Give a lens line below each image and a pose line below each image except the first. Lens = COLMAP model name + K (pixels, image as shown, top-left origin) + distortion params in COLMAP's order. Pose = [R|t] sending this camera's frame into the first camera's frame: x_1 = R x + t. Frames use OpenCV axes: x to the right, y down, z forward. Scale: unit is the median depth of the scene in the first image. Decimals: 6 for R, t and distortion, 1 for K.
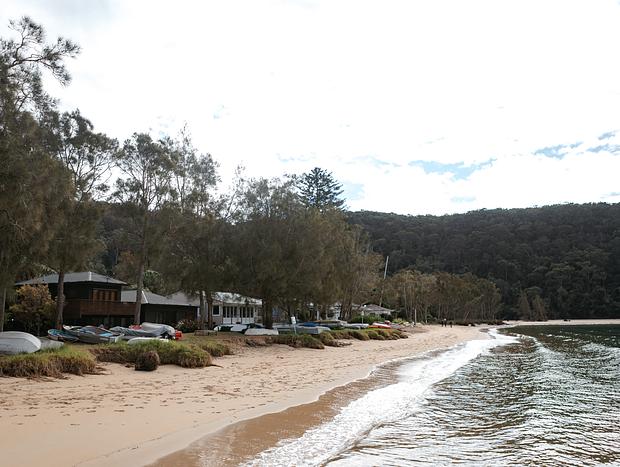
lens RADIAL K [[434.3, 0, 311.7], [0, 434.3, 231.1], [0, 0, 1]] dist [-0.011276, -0.001875]
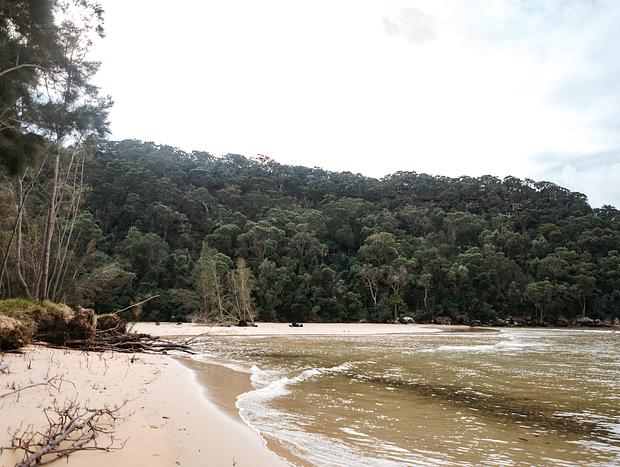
lens RADIAL K [[467.2, 0, 310.7], [0, 467.2, 229.7], [0, 0, 1]] dist [-0.030416, 0.019456]
pose [[0.734261, 0.149235, 0.662261, 0.233733], [-0.156184, 0.986505, -0.049138, 0.108606], [-0.660657, -0.067355, 0.747660, 0.529317]]
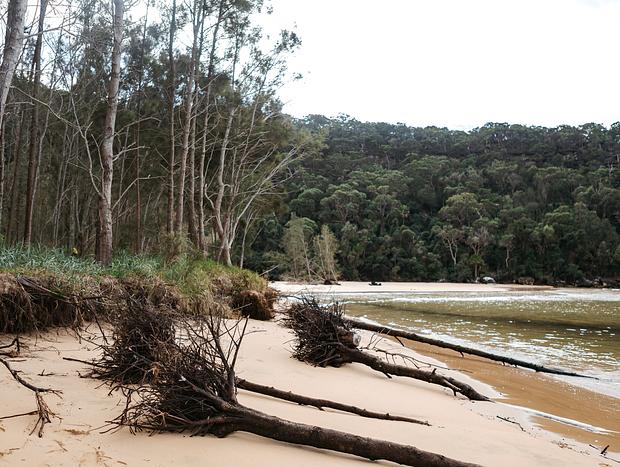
lens RADIAL K [[489.7, 0, 307.4], [0, 489.7, 234.5], [0, 0, 1]] dist [0.002867, -0.012683]
pose [[0.845140, 0.072485, 0.529608, 0.200781], [-0.133997, 0.987858, 0.078626, 0.098347], [-0.517478, -0.137416, 0.844591, 0.483280]]
